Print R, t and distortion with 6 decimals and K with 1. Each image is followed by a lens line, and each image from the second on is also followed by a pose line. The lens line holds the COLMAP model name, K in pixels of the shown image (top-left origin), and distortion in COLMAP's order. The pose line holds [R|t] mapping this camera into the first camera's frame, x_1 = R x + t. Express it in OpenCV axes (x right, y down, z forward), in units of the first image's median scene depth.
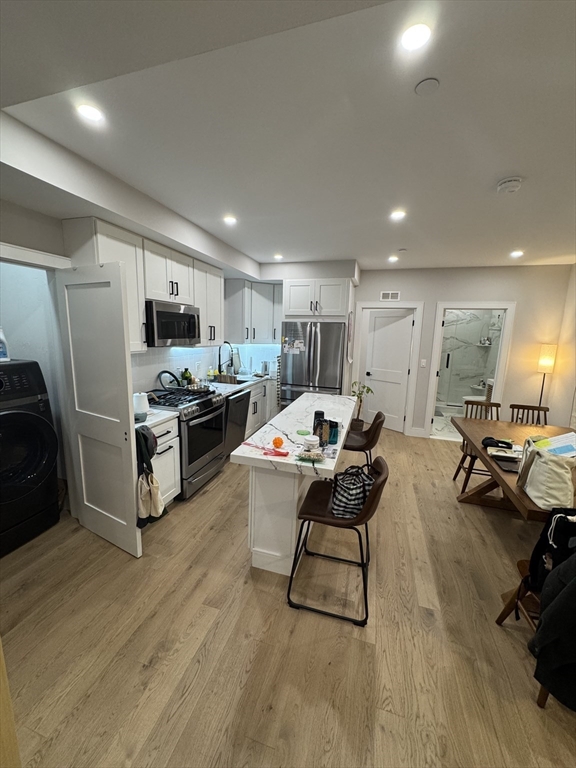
lens RADIAL K [[305.0, 0, 288.4], [0, 305.0, 382.6], [0, 0, 1]] dist [-0.001293, 0.000058]
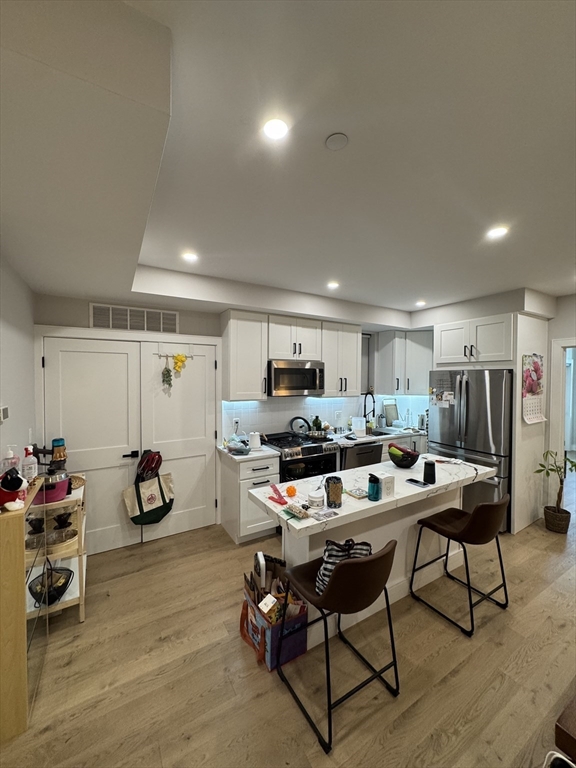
lens RADIAL K [[305.0, 0, 289.9], [0, 305.0, 383.3], [0, 0, 1]] dist [-0.001293, 0.000058]
pose [[0.737332, -0.011505, -0.675433, 0.390013], [-0.096960, 0.987700, -0.122670, -0.020747], [0.668536, 0.155938, 0.727147, 0.116638]]
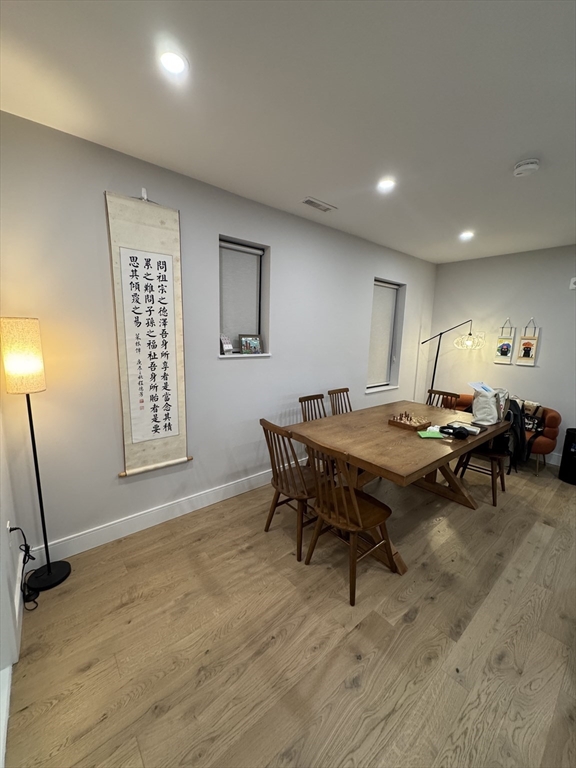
lens RADIAL K [[305.0, 0, 289.7], [0, 305.0, 382.0], [0, 0, 1]] dist [-0.001293, 0.000058]
pose [[-0.830660, -0.140360, 0.538798, 0.451663], [0.047137, 0.946501, 0.319239, -0.212882], [-0.554781, 0.290576, -0.779604, 1.476398]]
